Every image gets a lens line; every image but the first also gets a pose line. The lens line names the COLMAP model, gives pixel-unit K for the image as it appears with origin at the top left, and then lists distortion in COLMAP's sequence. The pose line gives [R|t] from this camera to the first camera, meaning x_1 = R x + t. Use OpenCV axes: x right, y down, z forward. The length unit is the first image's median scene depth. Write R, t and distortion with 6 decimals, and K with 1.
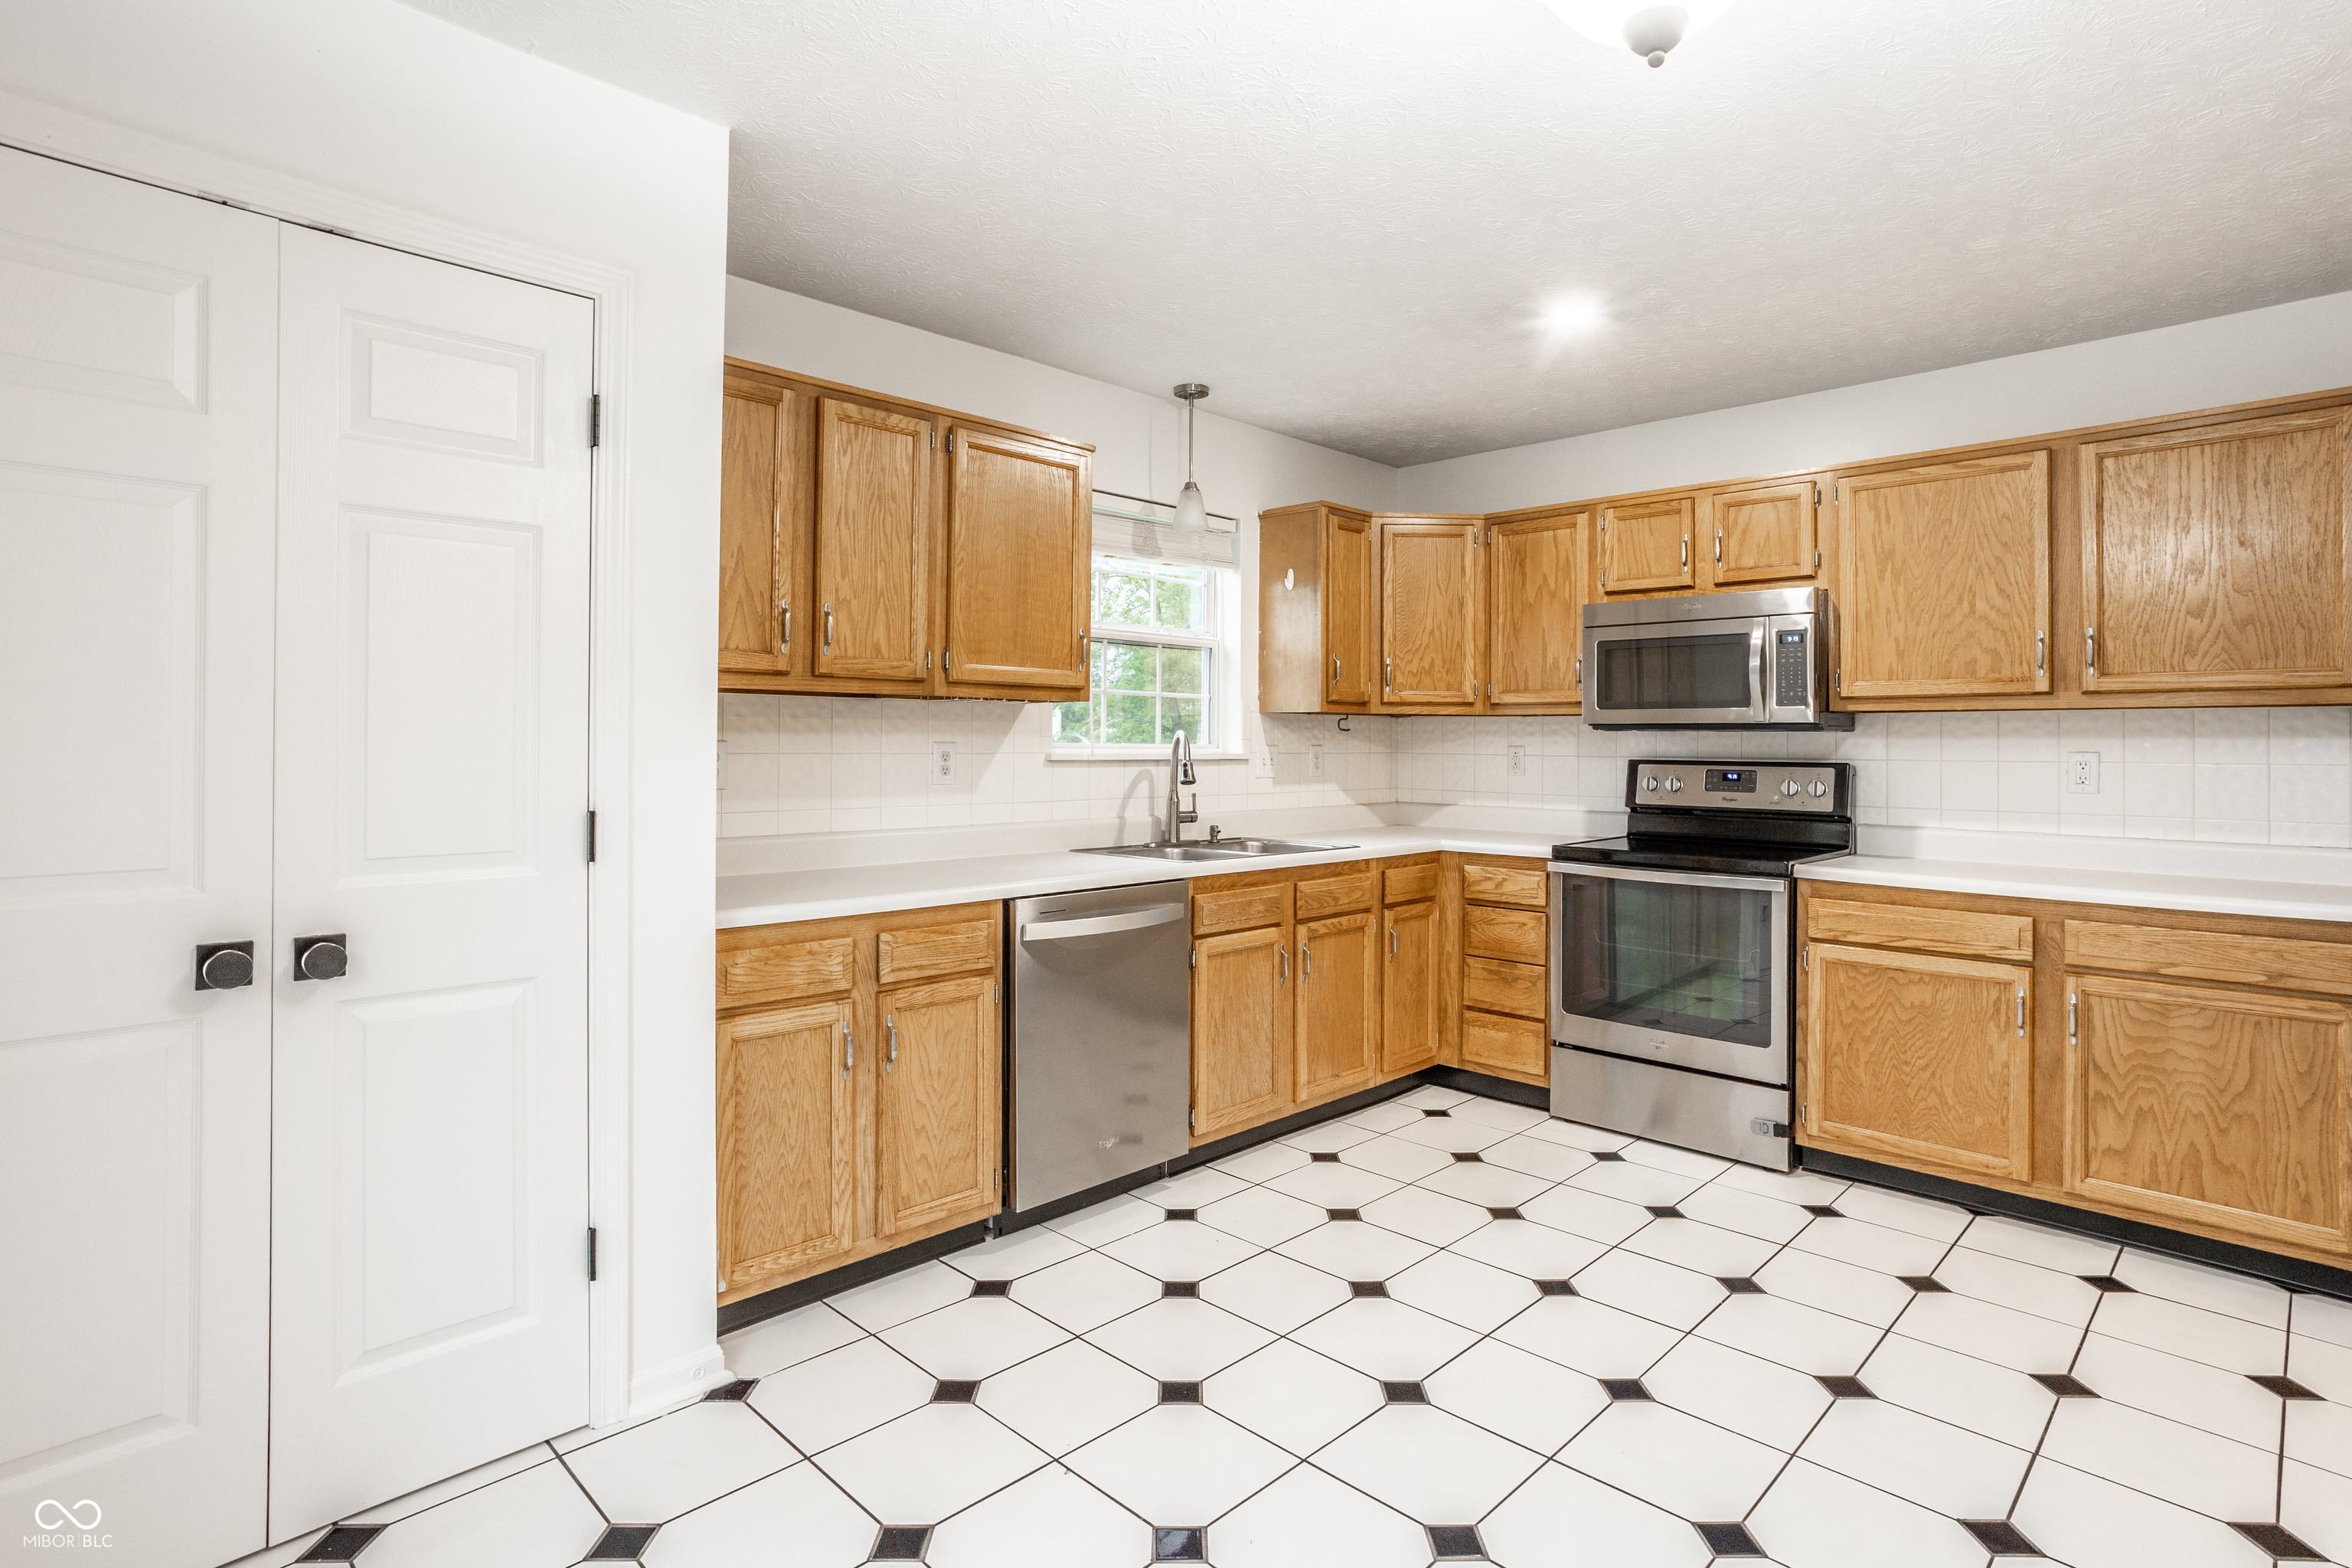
lens RADIAL K [[1202.1, 0, 1257.7], [0, 1202.1, 733.4], [0, 0, 1]] dist [-0.048002, 0.037539]
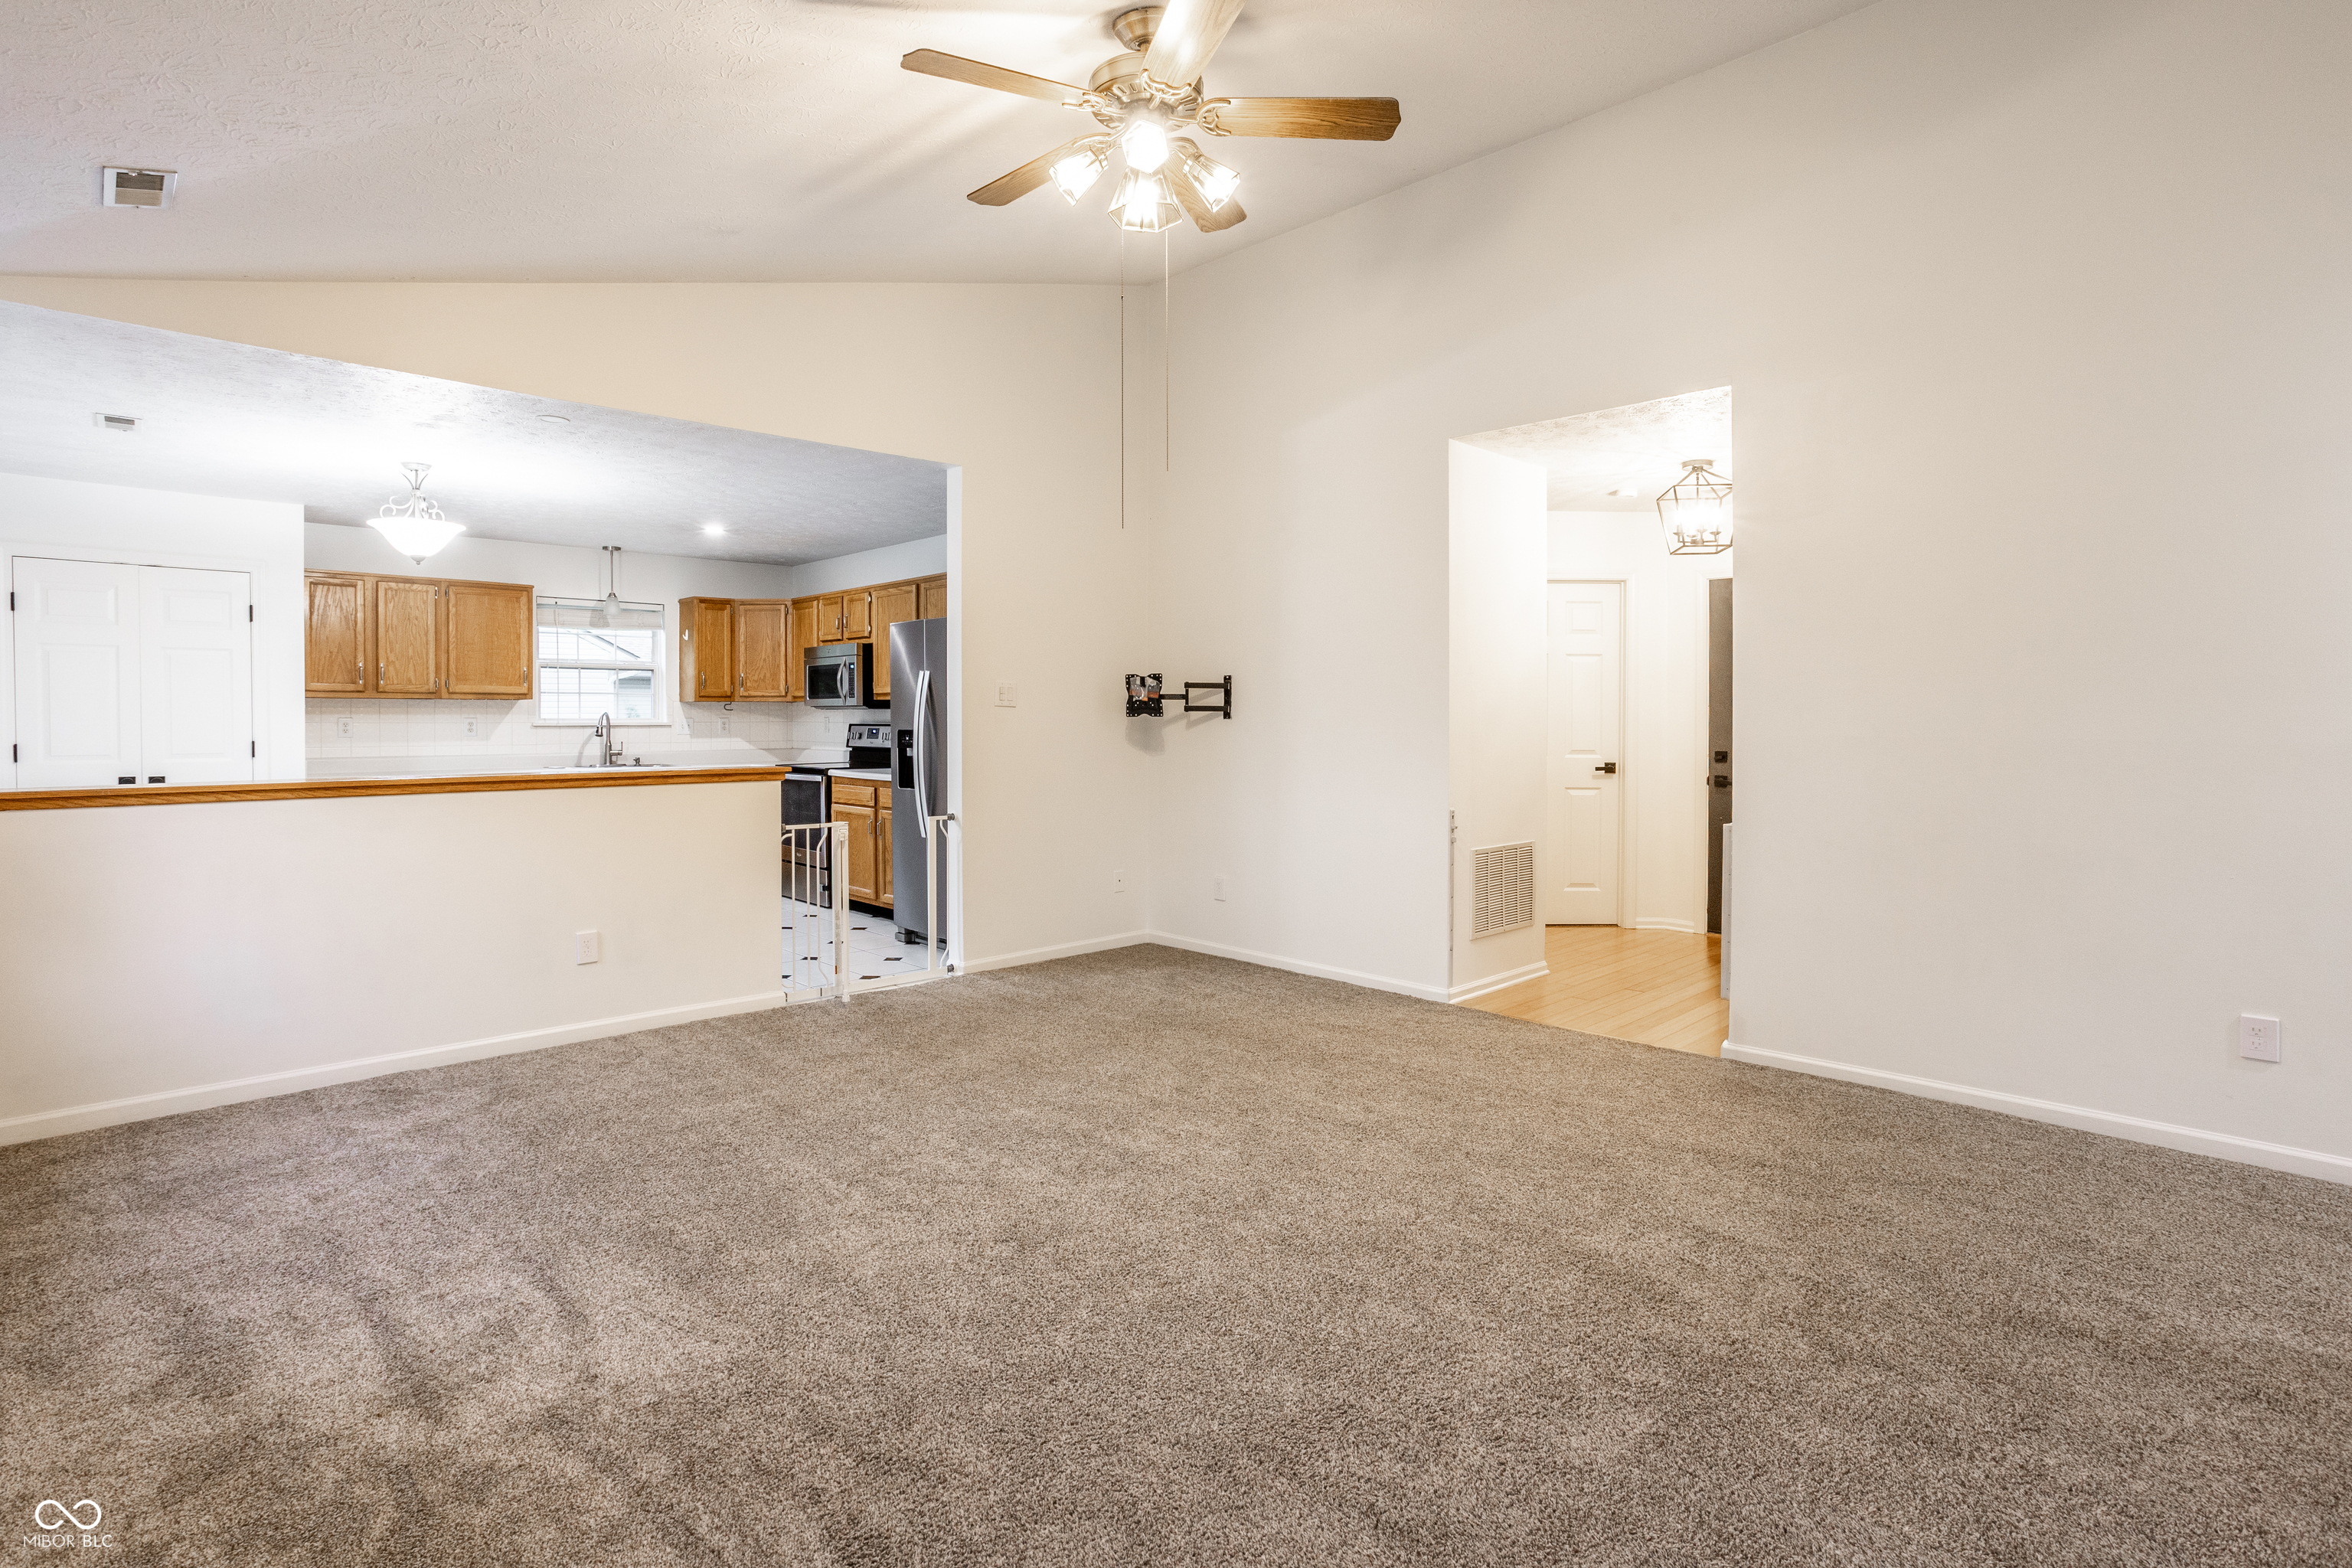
lens RADIAL K [[1185.6, 0, 1184.5], [0, 1185.6, 734.1], [0, 0, 1]] dist [-0.002665, 0.012642]
pose [[0.996648, -0.006724, -0.081539, 1.230200], [0.008451, 0.999747, 0.020855, 0.002624], [0.081378, -0.021474, 0.996452, -1.095327]]
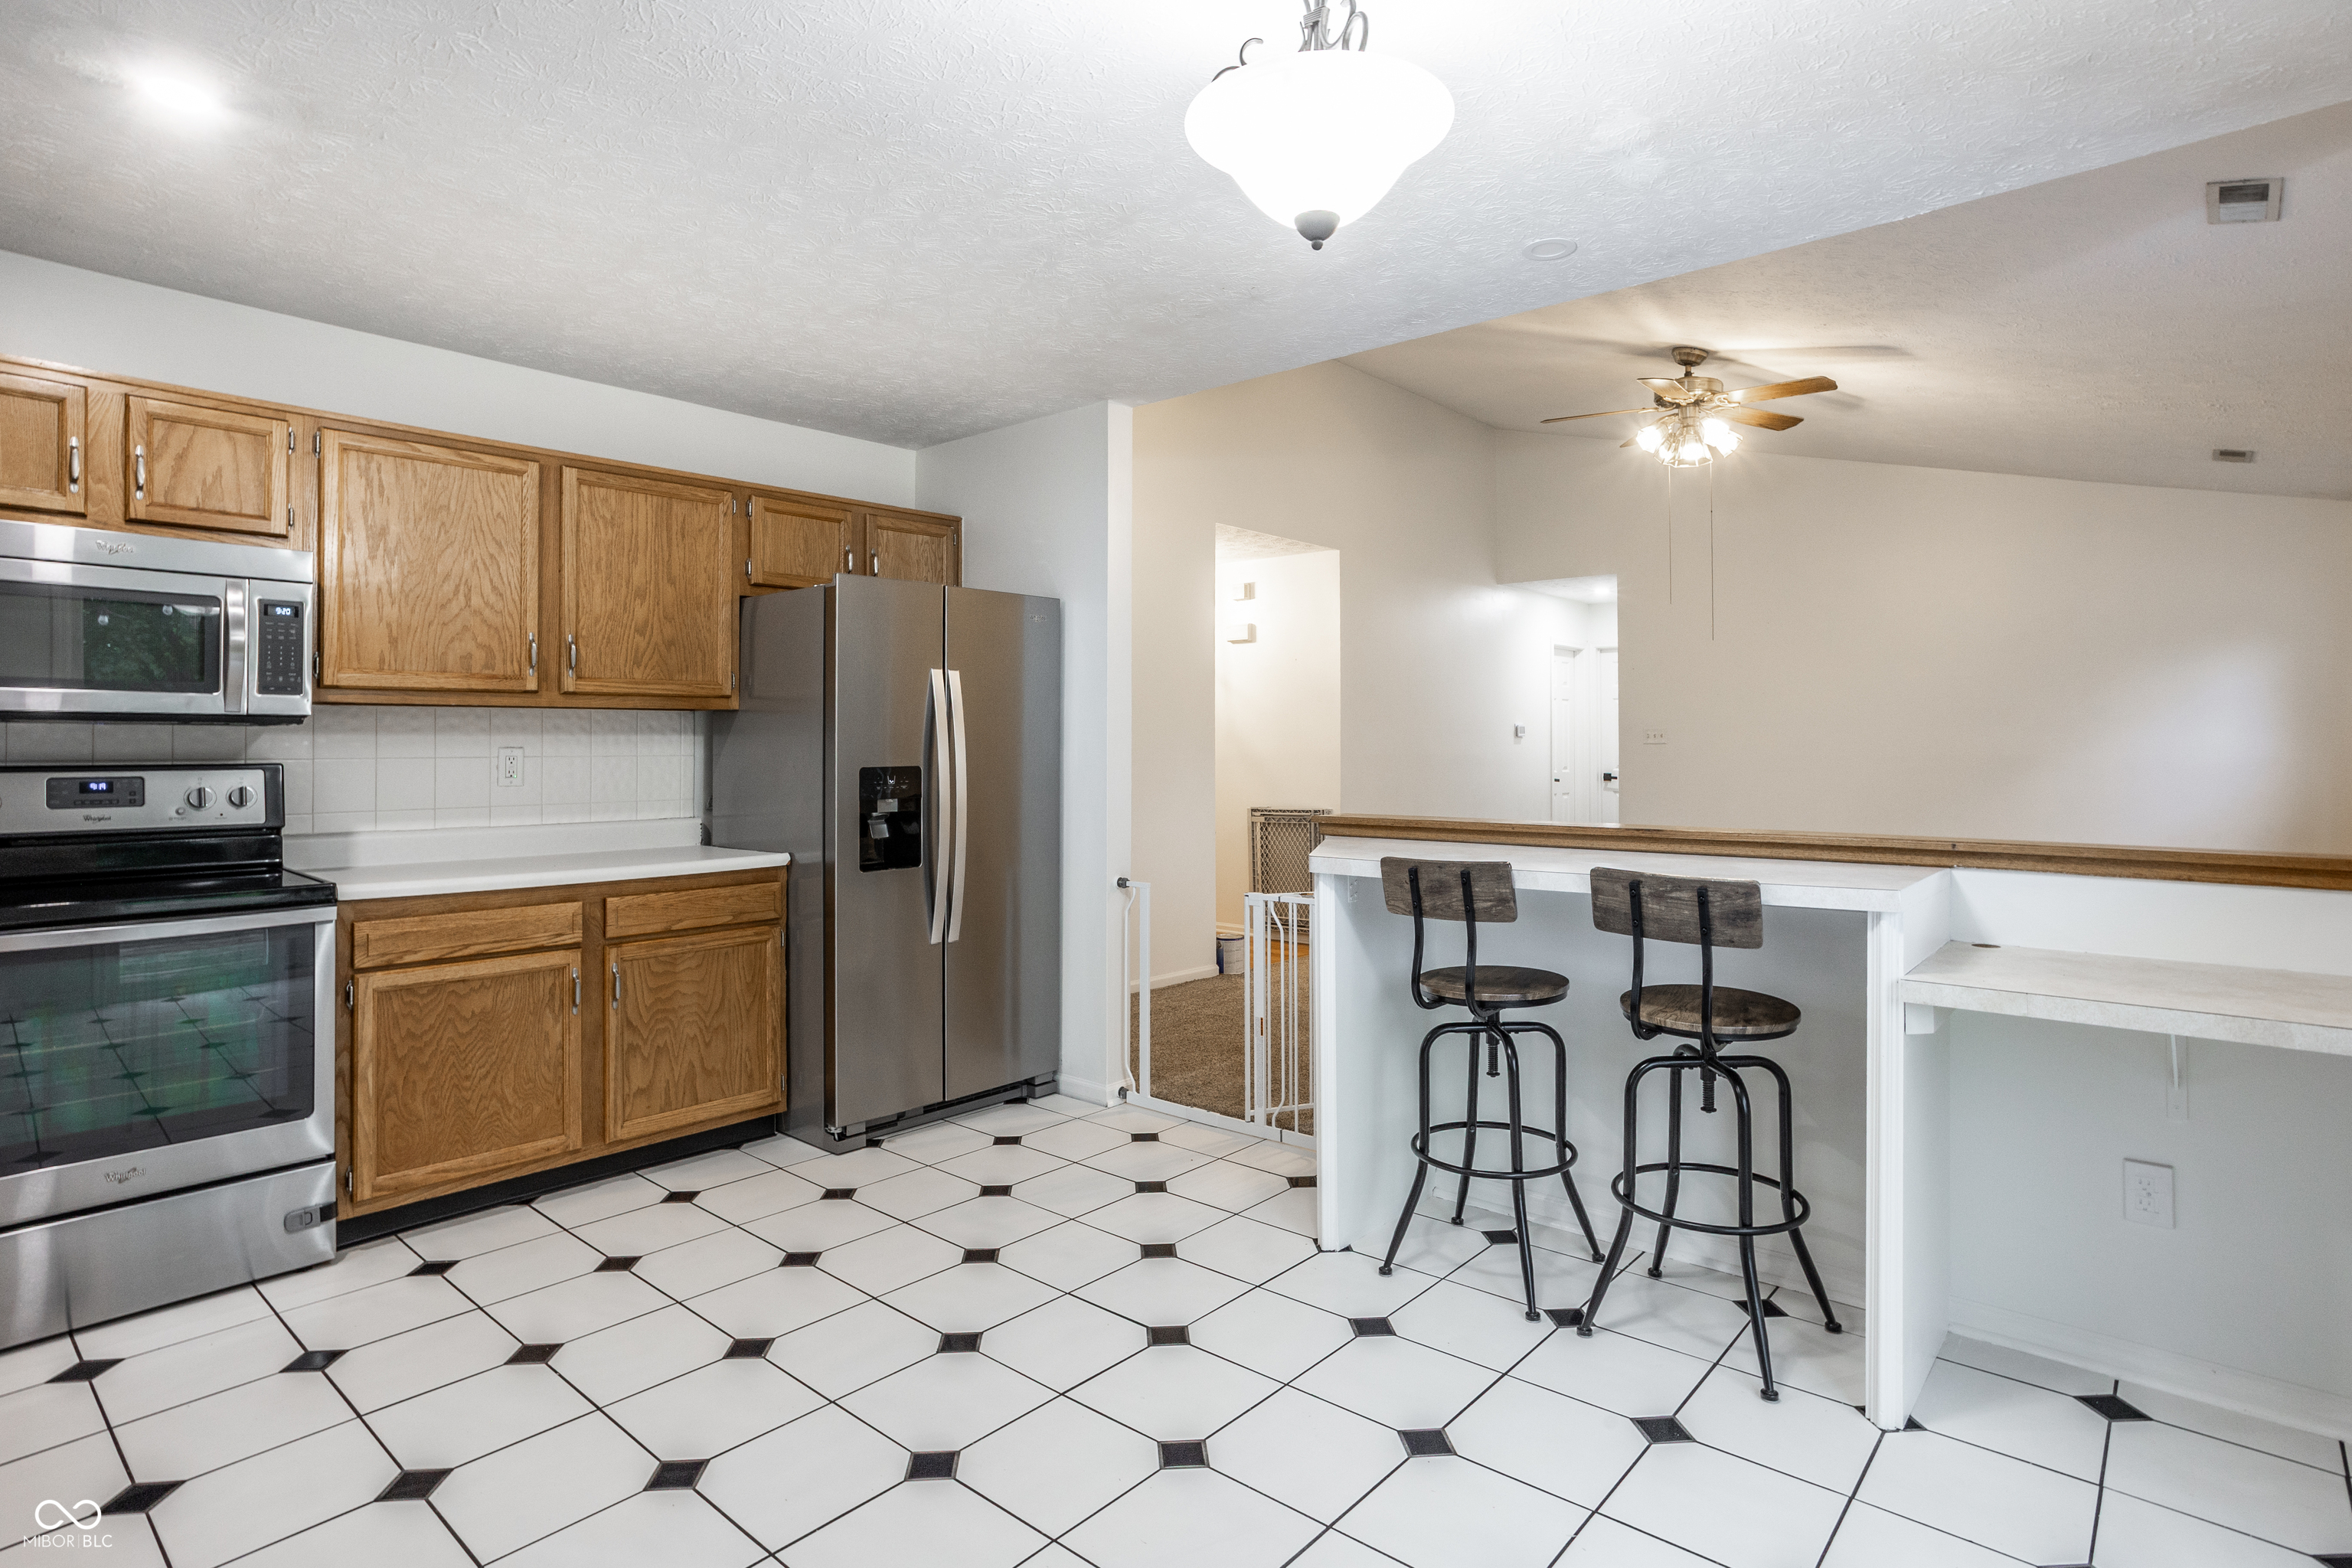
lens RADIAL K [[1185.6, 0, 1184.5], [0, 1185.6, 734.1], [0, 0, 1]] dist [-0.002665, 0.012642]
pose [[-0.004154, 0.002276, 0.999989, -0.417143], [-0.007278, 0.999971, -0.002306, 0.001847], [-0.999965, -0.007288, -0.004138, 0.448661]]
